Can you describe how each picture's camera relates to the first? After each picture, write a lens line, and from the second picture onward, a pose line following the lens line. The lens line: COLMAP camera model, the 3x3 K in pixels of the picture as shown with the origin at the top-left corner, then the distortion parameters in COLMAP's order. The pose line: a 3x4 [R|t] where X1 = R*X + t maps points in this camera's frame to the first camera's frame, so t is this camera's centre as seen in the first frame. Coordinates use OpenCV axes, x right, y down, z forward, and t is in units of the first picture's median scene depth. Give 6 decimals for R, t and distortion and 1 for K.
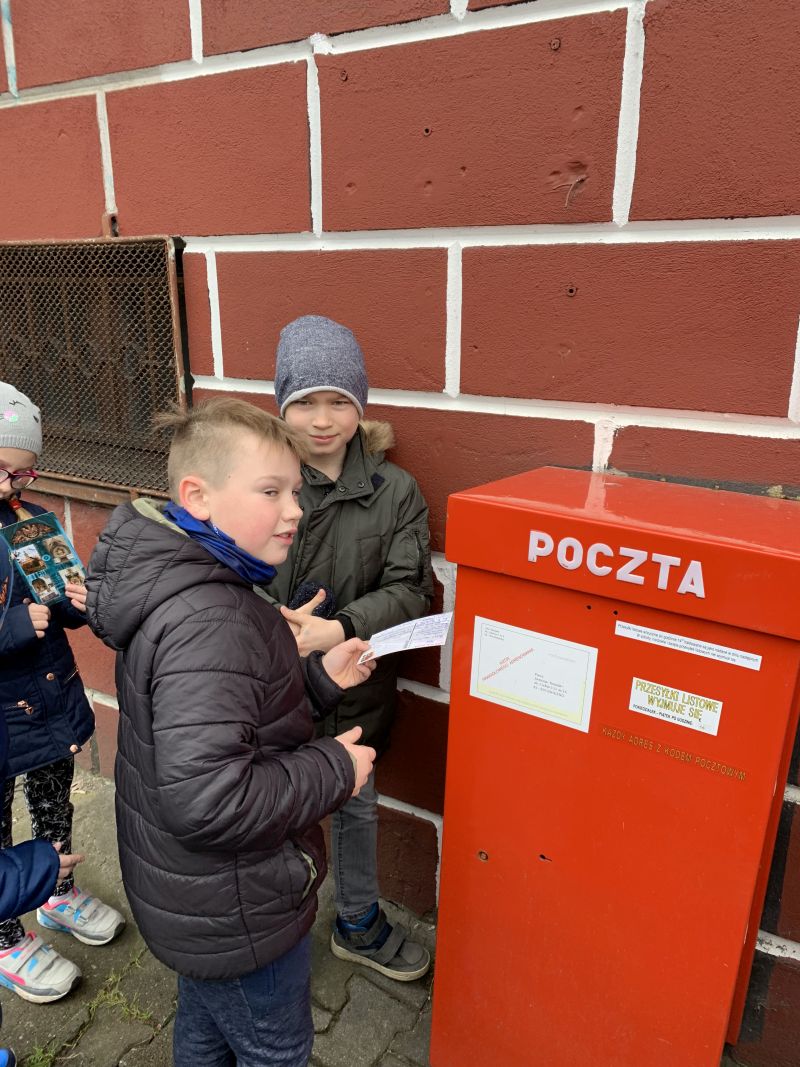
lens RADIAL K [[791.1, 0, 399.7], [0, 791.1, 534.6], [0, 0, 1]] dist [-0.013415, -0.019504]
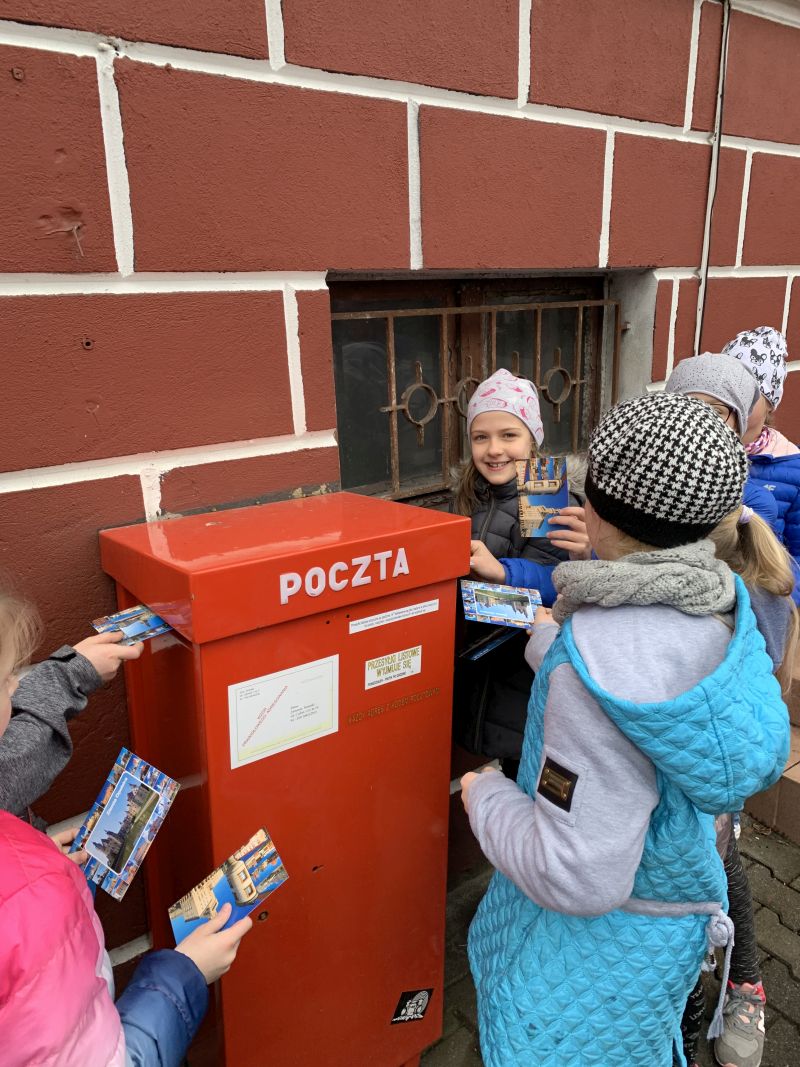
lens RADIAL K [[791.1, 0, 402.4], [0, 791.1, 535.5], [0, 0, 1]] dist [-0.013415, -0.019504]
pose [[0.367286, -0.278406, 0.887463, -0.596489], [0.293098, 0.940182, 0.173642, -0.163866], [-0.882720, 0.196338, 0.426916, 0.351472]]
